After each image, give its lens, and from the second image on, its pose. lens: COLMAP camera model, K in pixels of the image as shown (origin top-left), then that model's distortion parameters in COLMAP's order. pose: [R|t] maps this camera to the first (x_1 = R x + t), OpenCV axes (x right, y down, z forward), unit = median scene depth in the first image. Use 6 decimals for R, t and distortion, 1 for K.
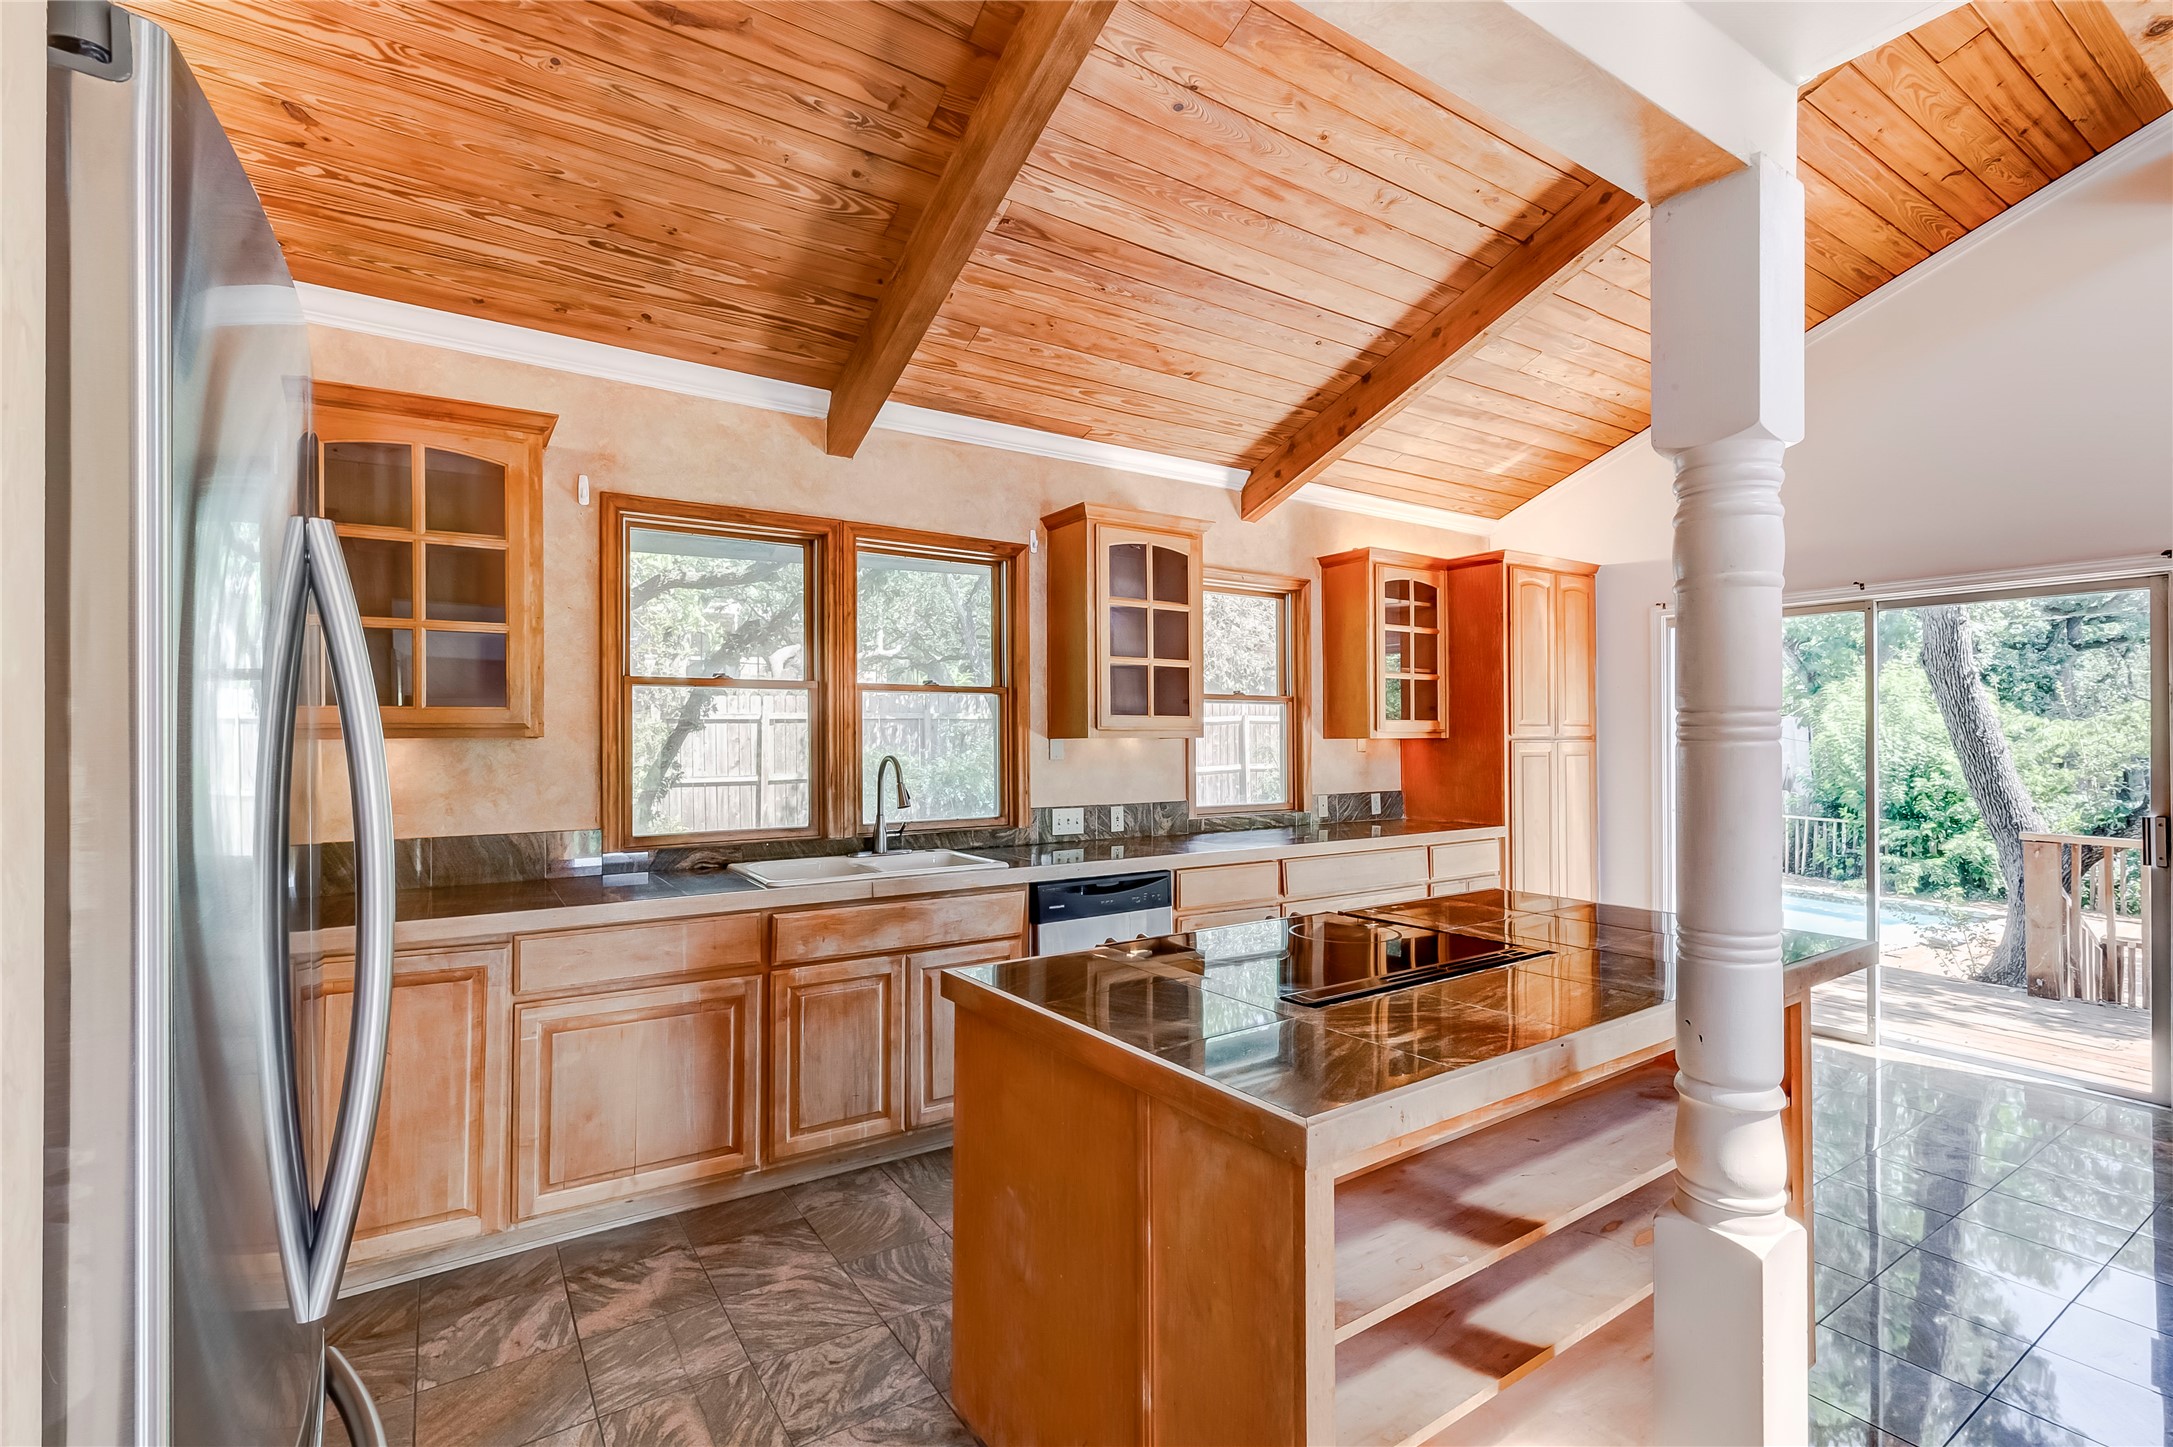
lens RADIAL K [[986.5, 0, 1087.8], [0, 986.5, 727.9], [0, 0, 1]] dist [0.001691, 0.000025]
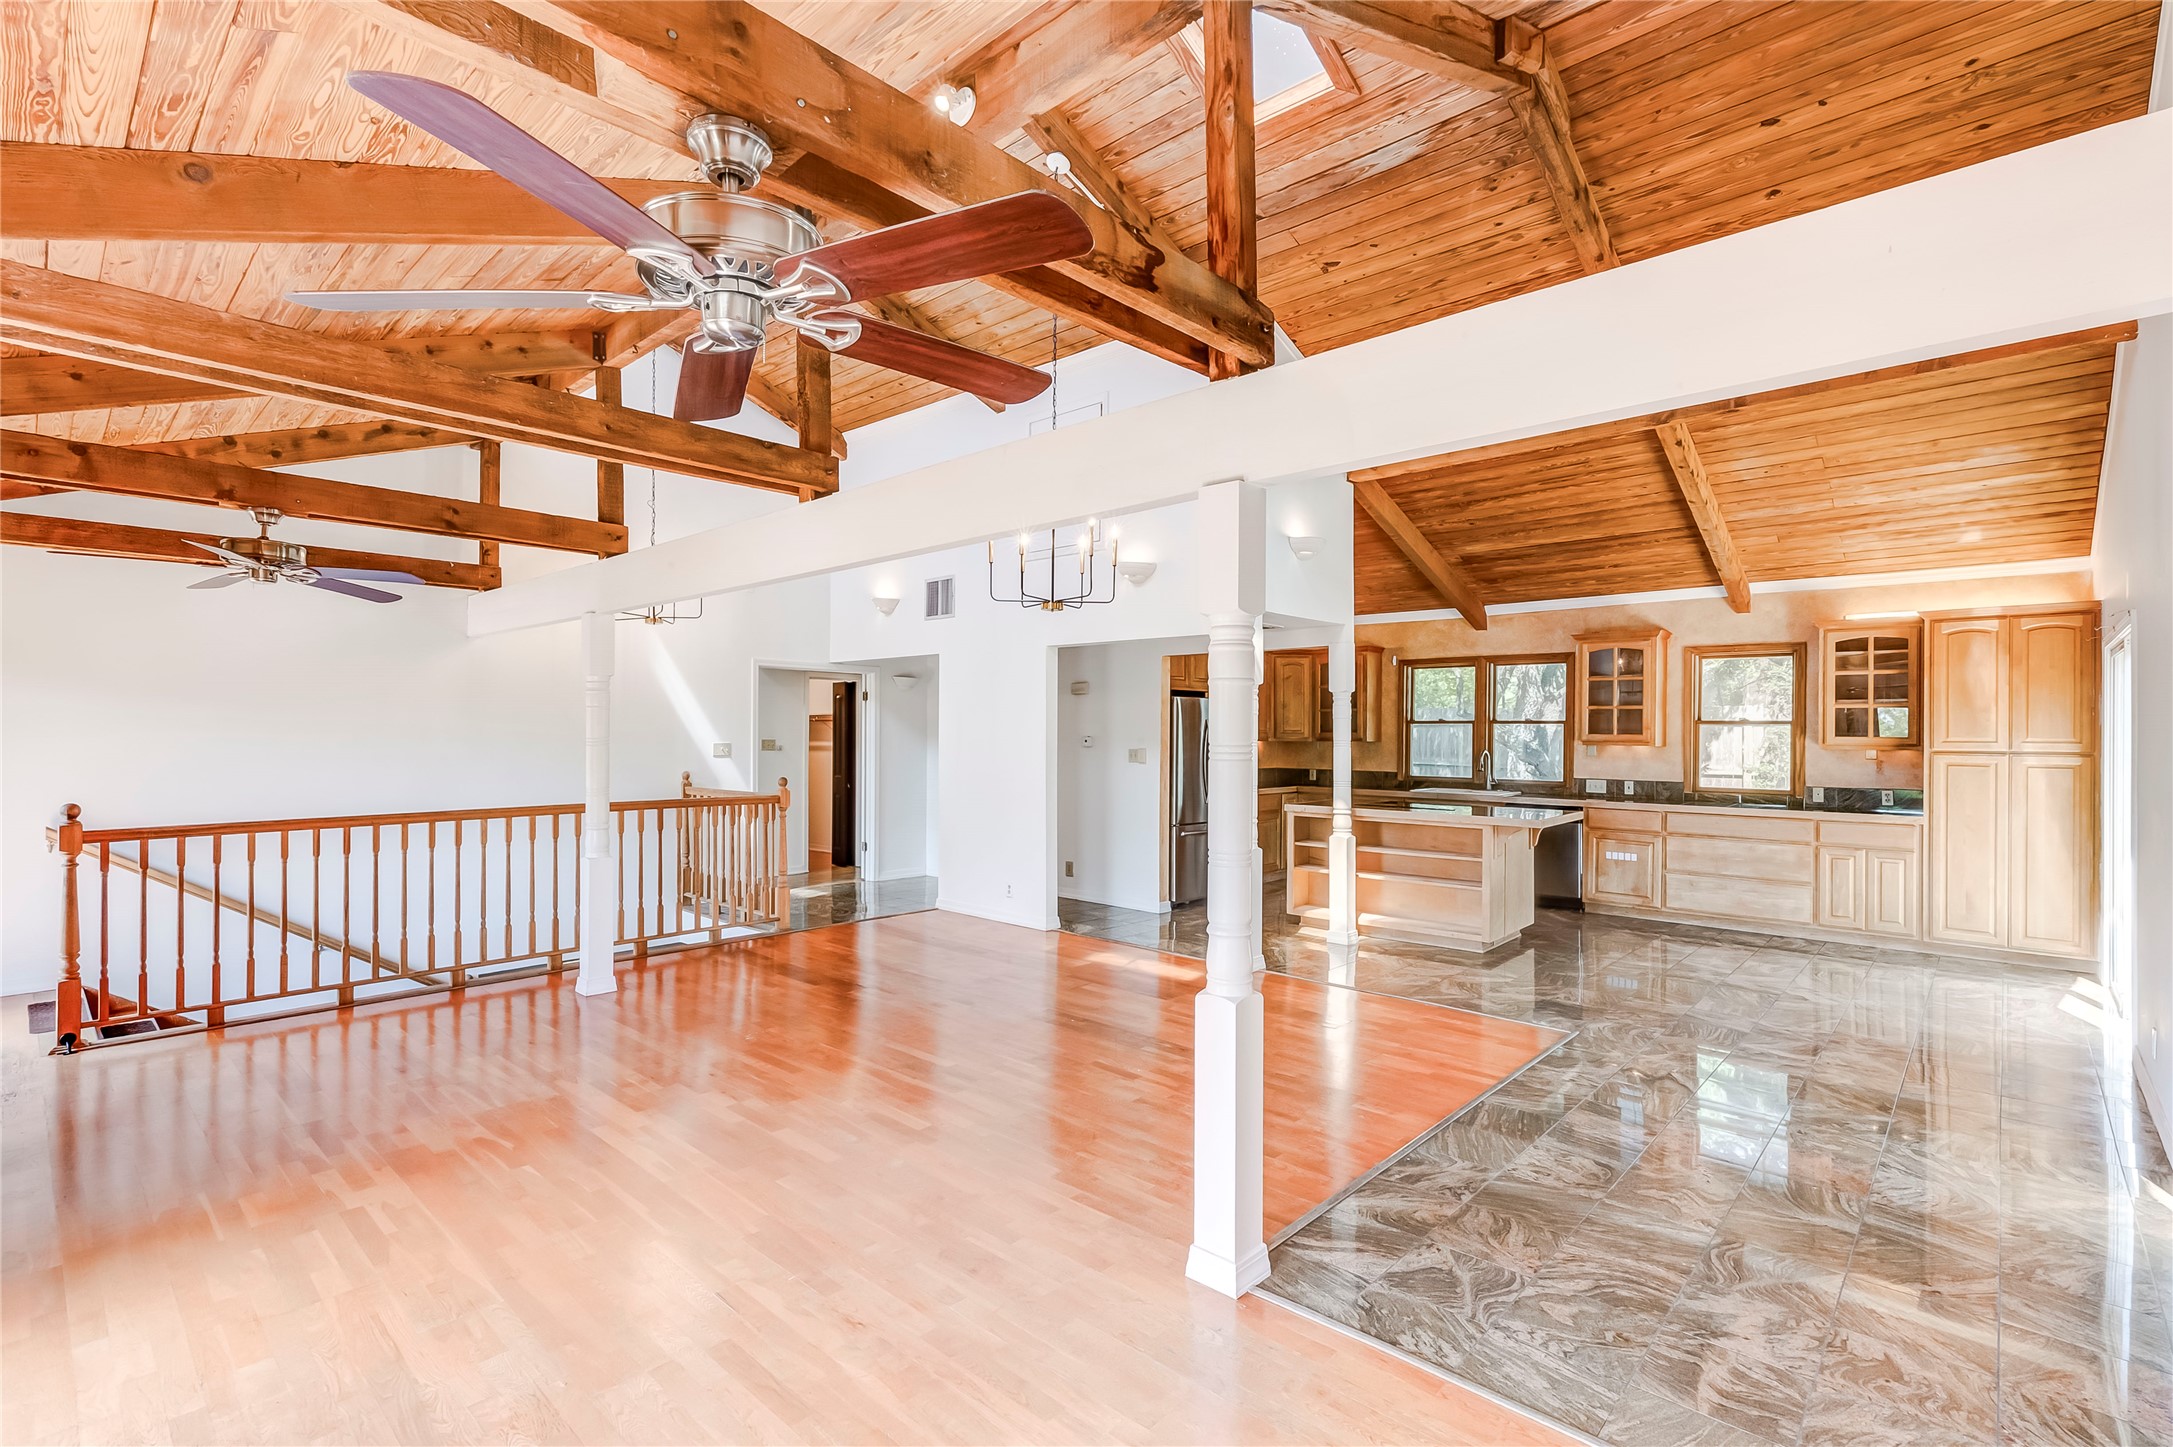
lens RADIAL K [[986.5, 0, 1086.2], [0, 986.5, 728.3], [0, 0, 1]] dist [0.001691, 0.000025]
pose [[0.238130, 0.000677, -0.971233, 1.684342], [0.001472, 0.999998, 0.001058, -0.027609], [0.971232, -0.001681, 0.238129, -0.490609]]
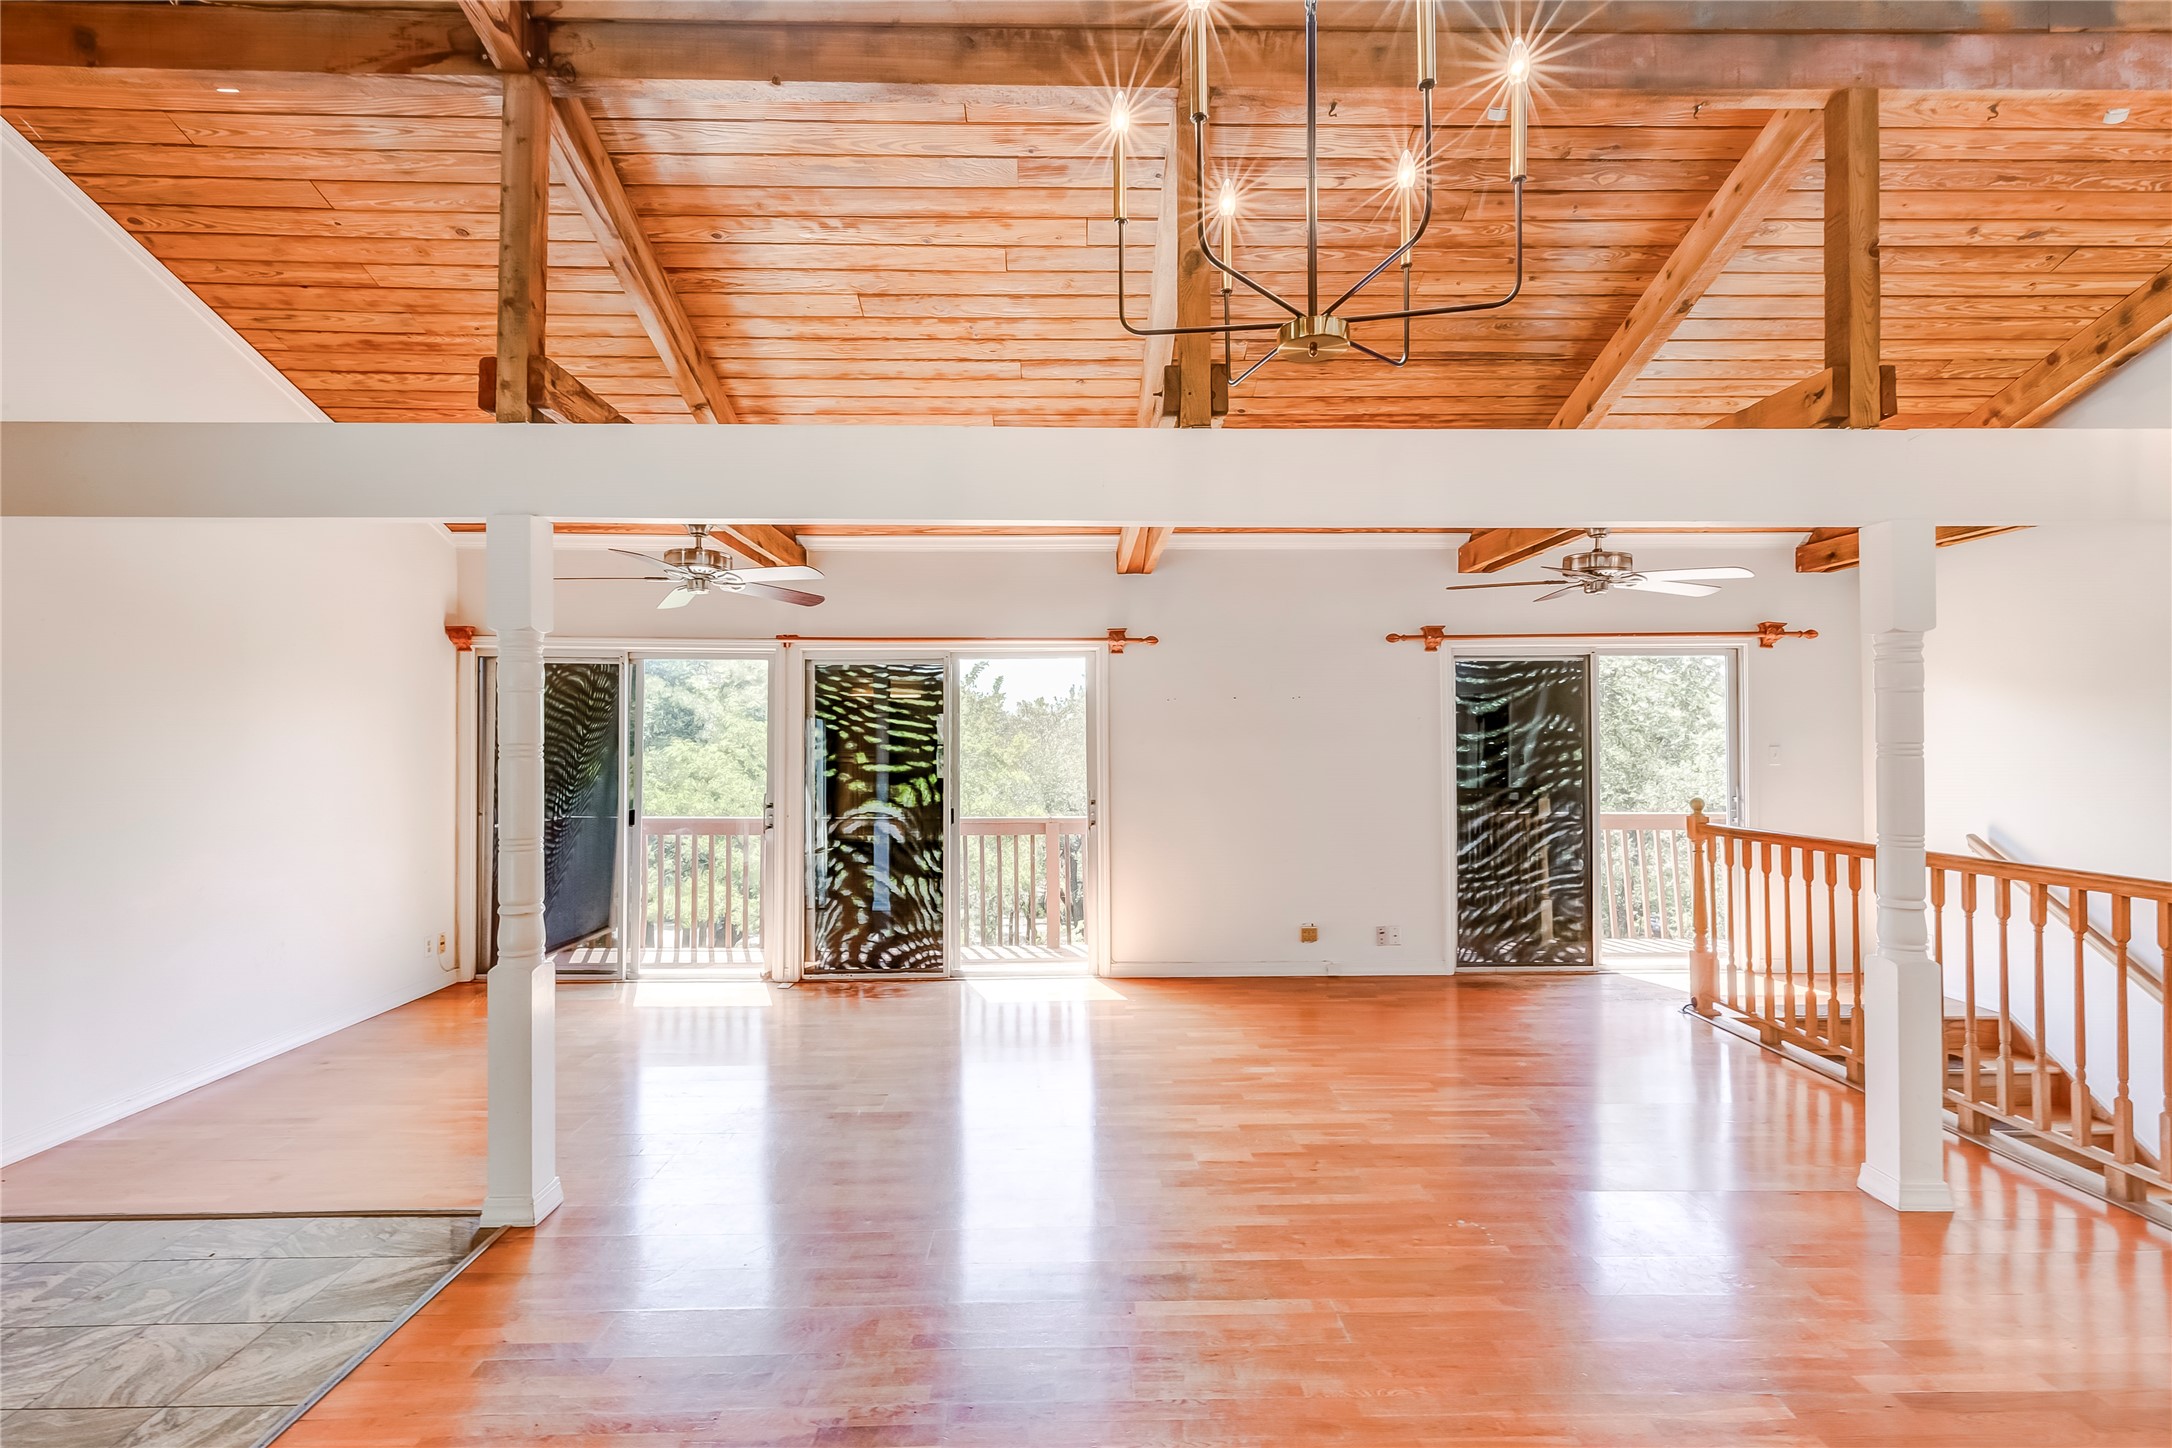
lens RADIAL K [[986.1, 0, 1089.7], [0, 986.1, 731.6], [0, 0, 1]] dist [0.001691, 0.000025]
pose [[-0.842671, 0.006421, 0.538391, 0.382241], [0.001169, 0.999948, -0.010096, -0.016703], [-0.538428, -0.007878, -0.842635, 0.121789]]
